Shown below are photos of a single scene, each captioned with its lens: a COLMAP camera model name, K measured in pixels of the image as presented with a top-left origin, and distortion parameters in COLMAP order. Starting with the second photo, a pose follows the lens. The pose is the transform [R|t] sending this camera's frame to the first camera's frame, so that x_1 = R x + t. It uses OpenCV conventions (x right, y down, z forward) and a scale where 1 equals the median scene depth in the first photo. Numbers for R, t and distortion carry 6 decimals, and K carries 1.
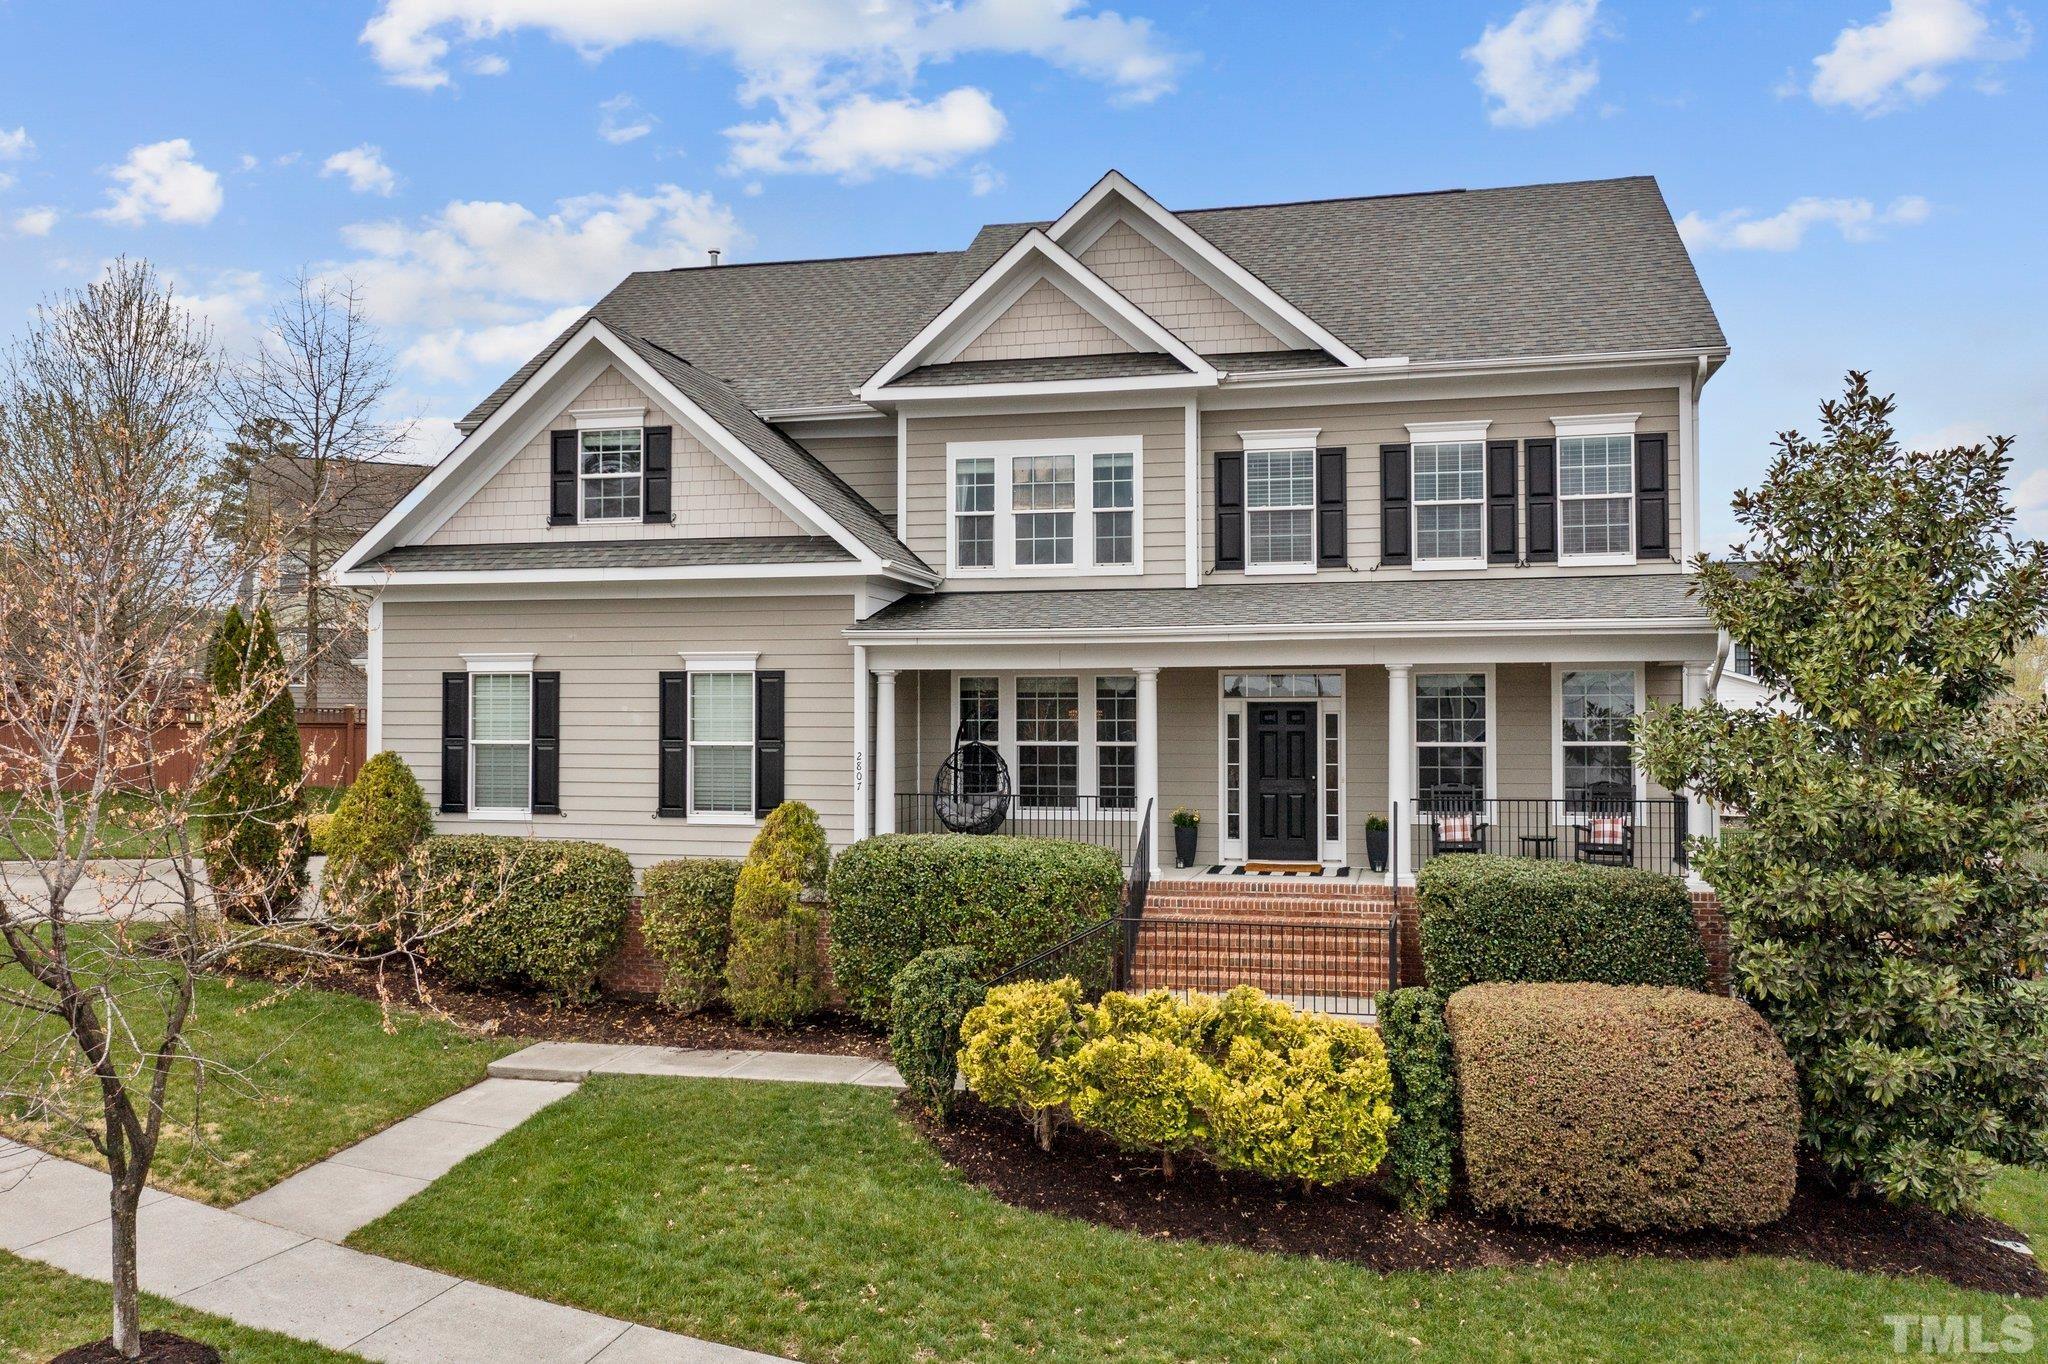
lens RADIAL K [[1612.4, 0, 1019.7], [0, 1612.4, 696.1], [0, 0, 1]] dist [0.001353, 0.001319]
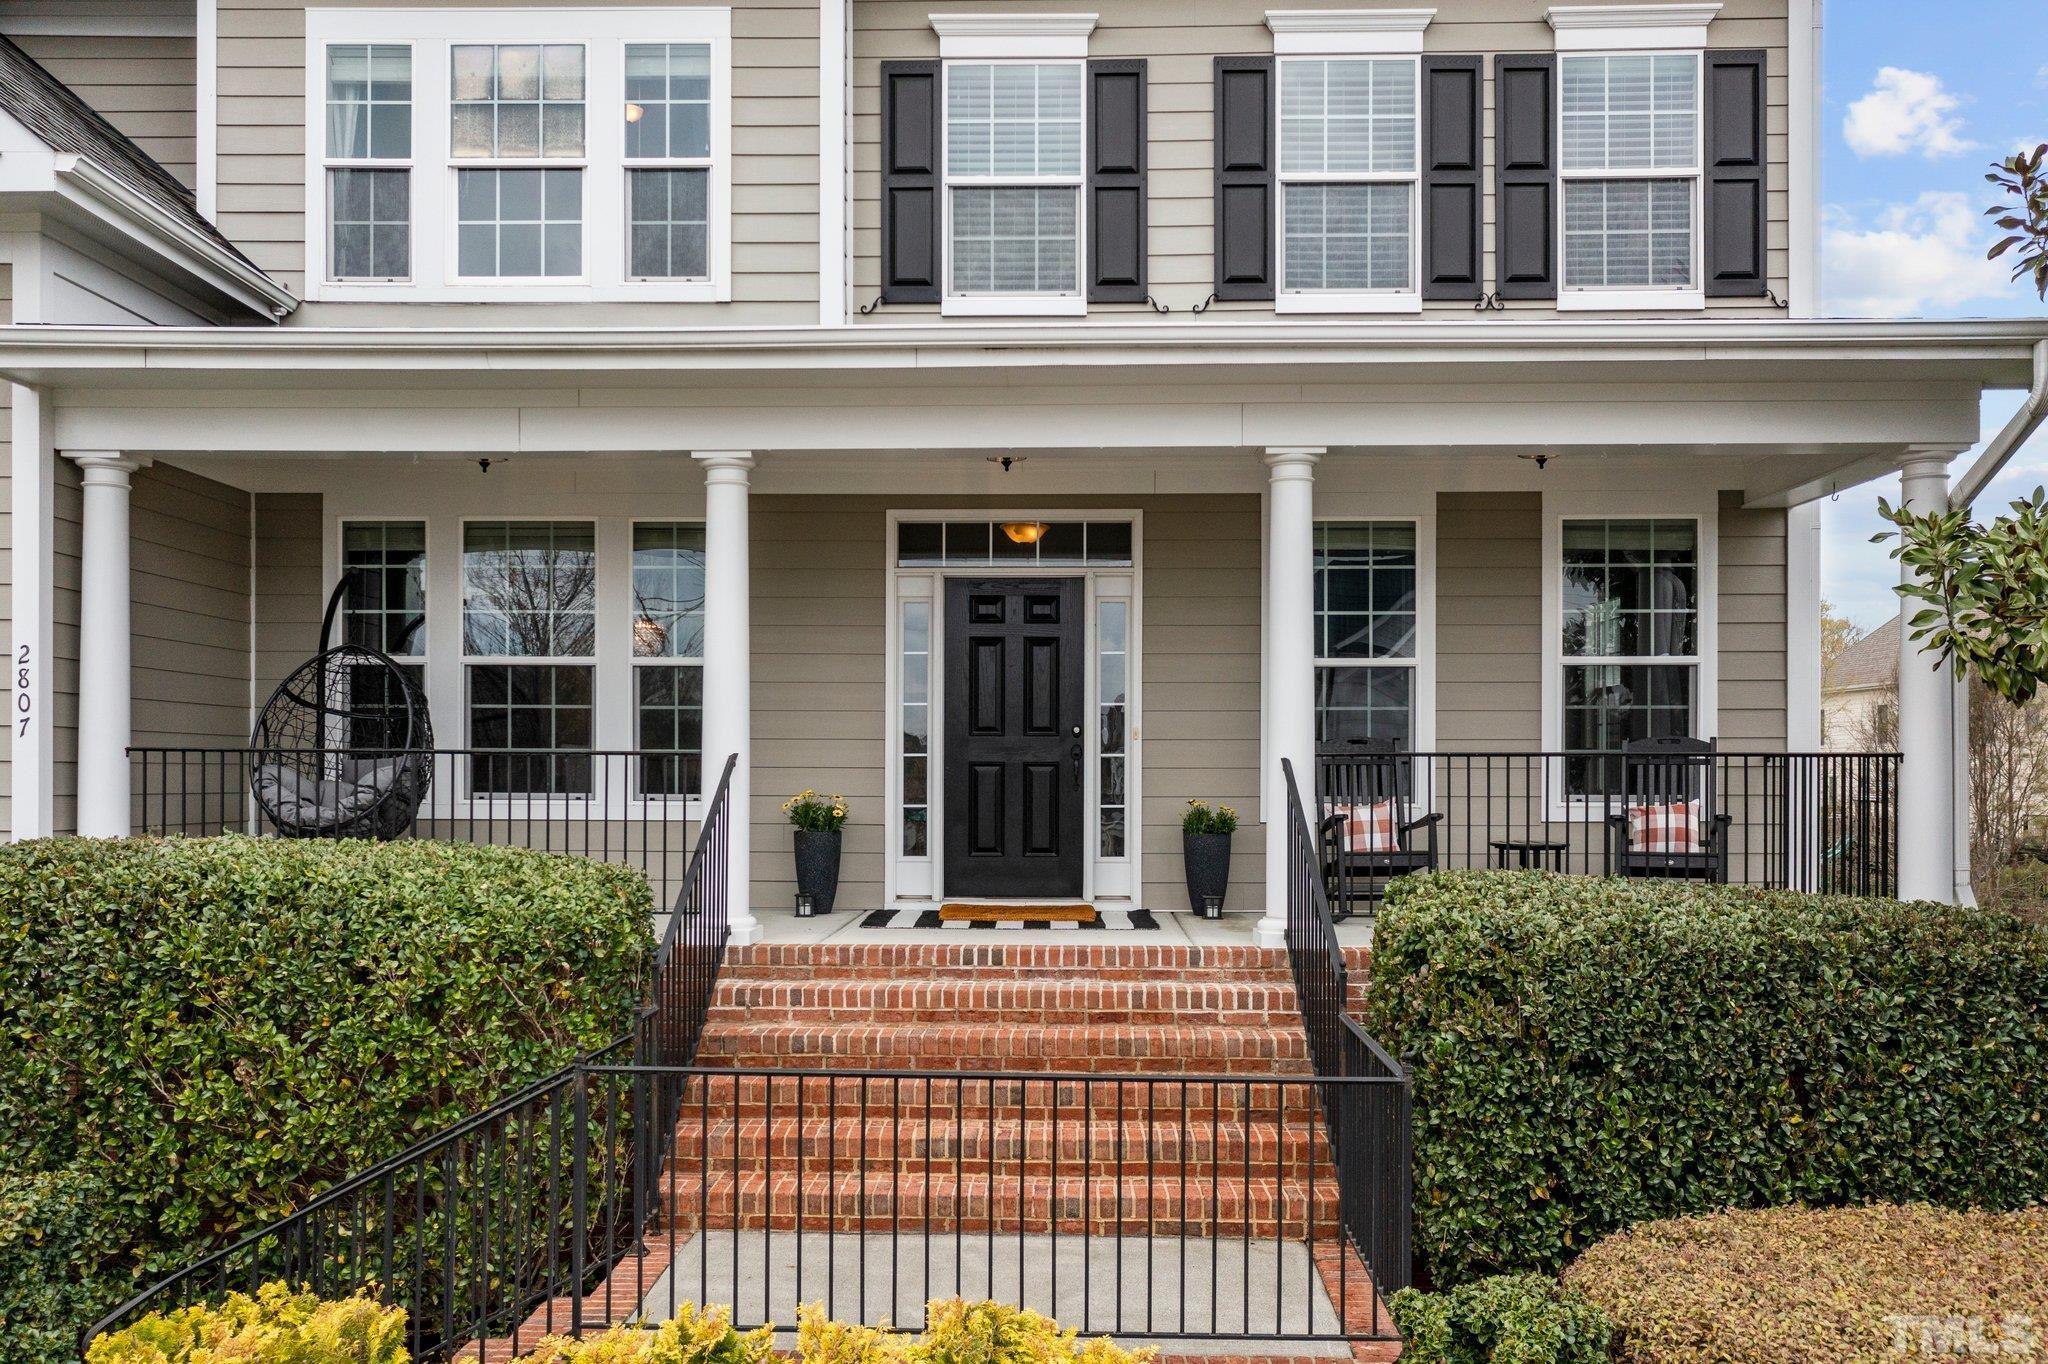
lens RADIAL K [[1646.3, 0, 1001.0], [0, 1646.3, 785.2], [0, 0, 1]] dist [-0.003442, -0.000440]
pose [[0.979997, 0.002982, 0.198988, 0.060382], [-0.007102, 0.999775, 0.019997, 0.058621], [-0.198883, -0.021010, 0.979798, 0.520854]]
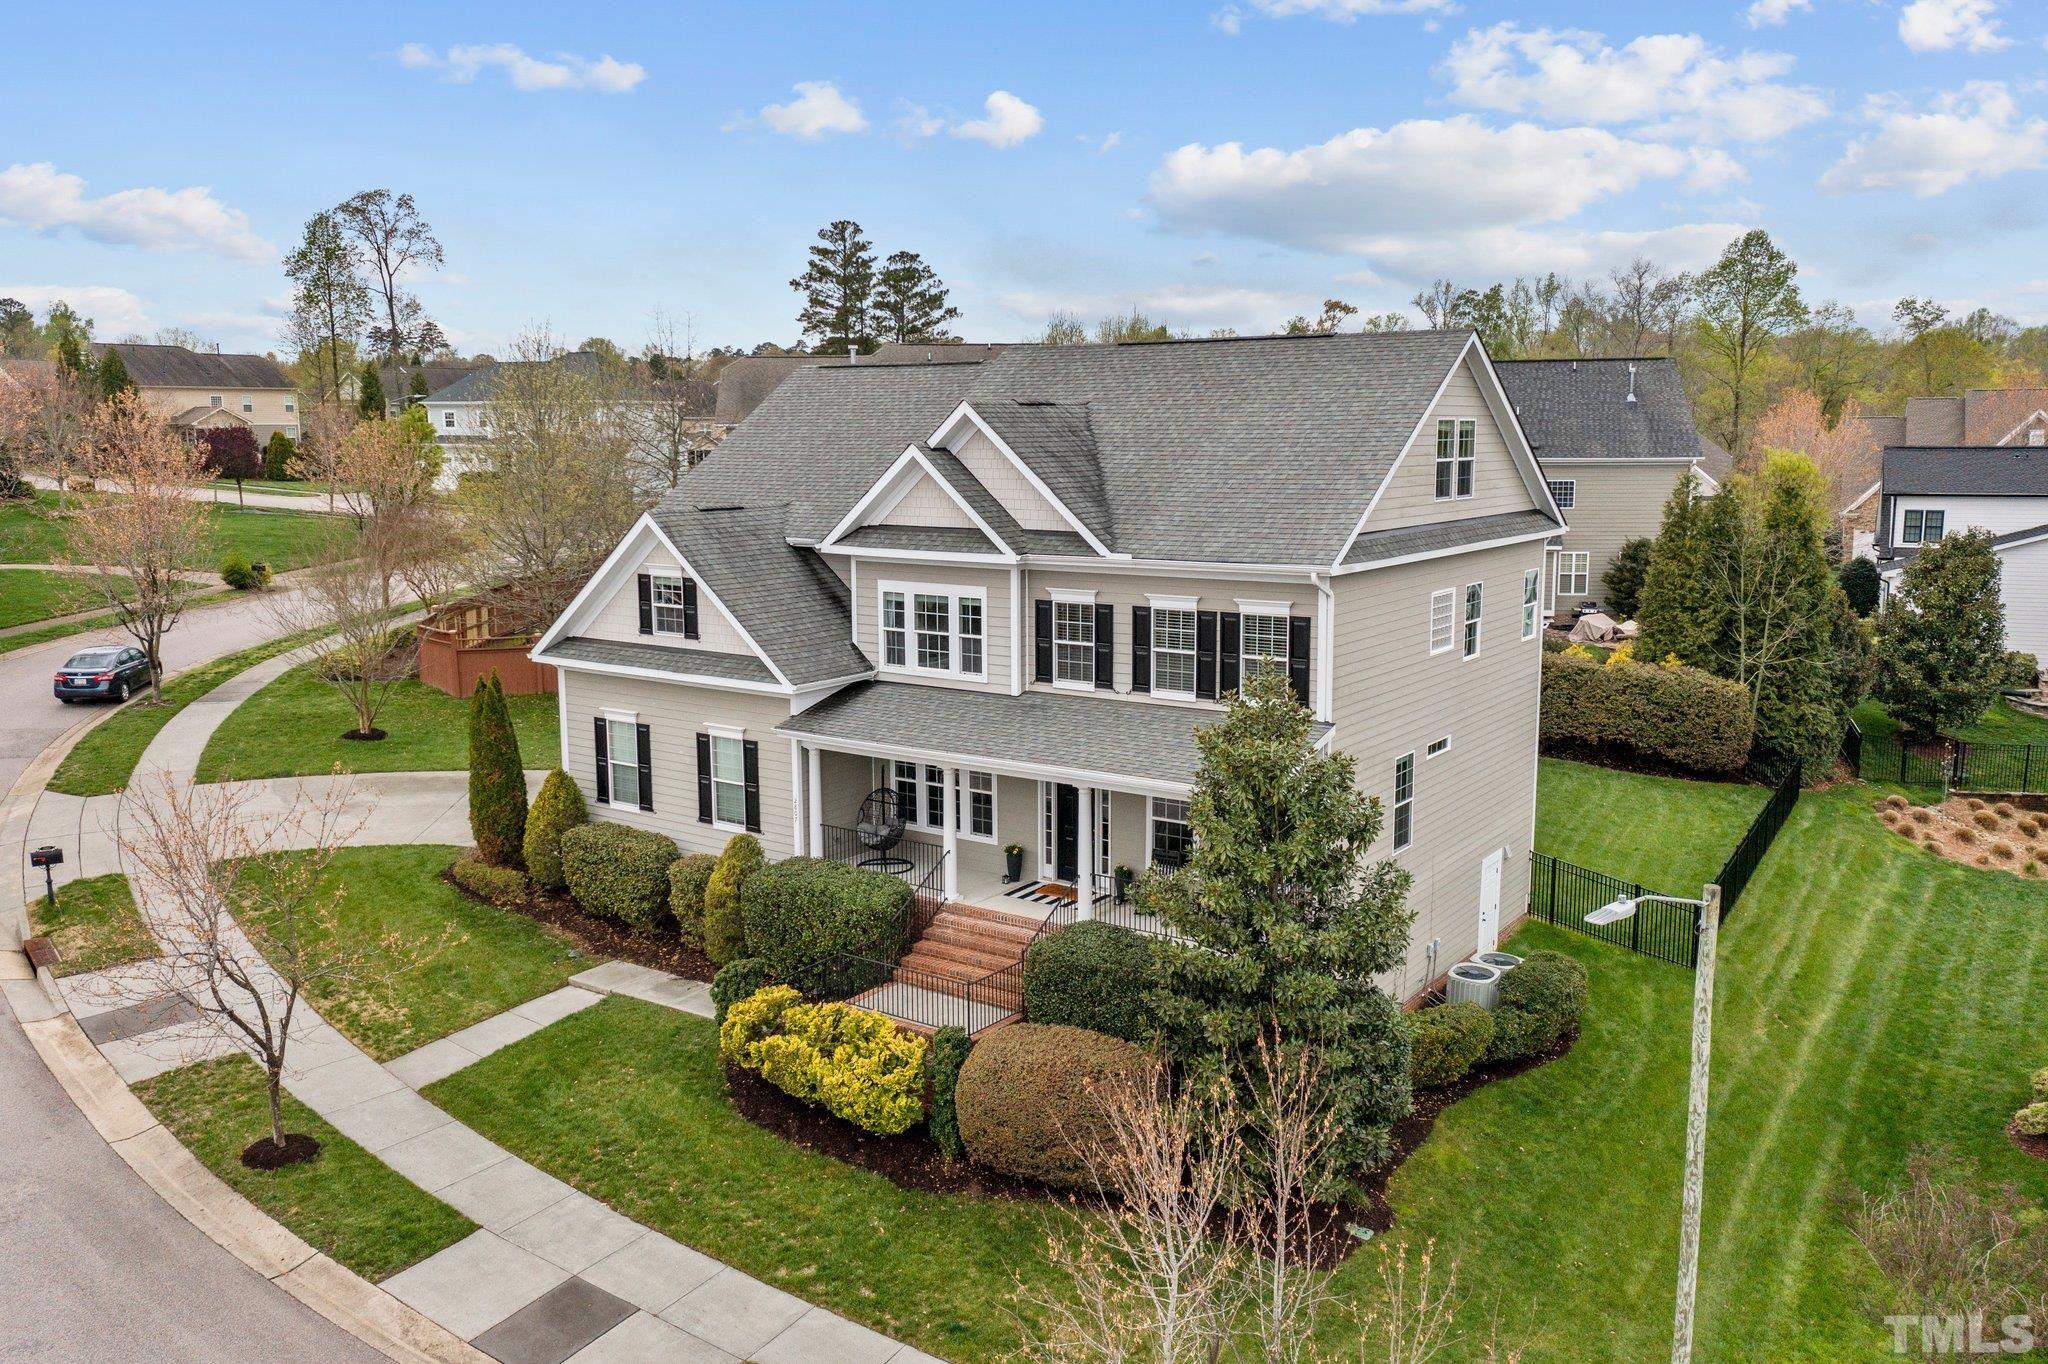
lens RADIAL K [[1612.4, 0, 1019.7], [0, 1612.4, 696.1], [0, 0, 1]] dist [0.001353, 0.001319]
pose [[0.926536, 0.057011, -0.371860, 0.661866], [0.011521, 0.983687, 0.179520, -0.332885], [0.376029, -0.170616, 0.910765, -0.321056]]
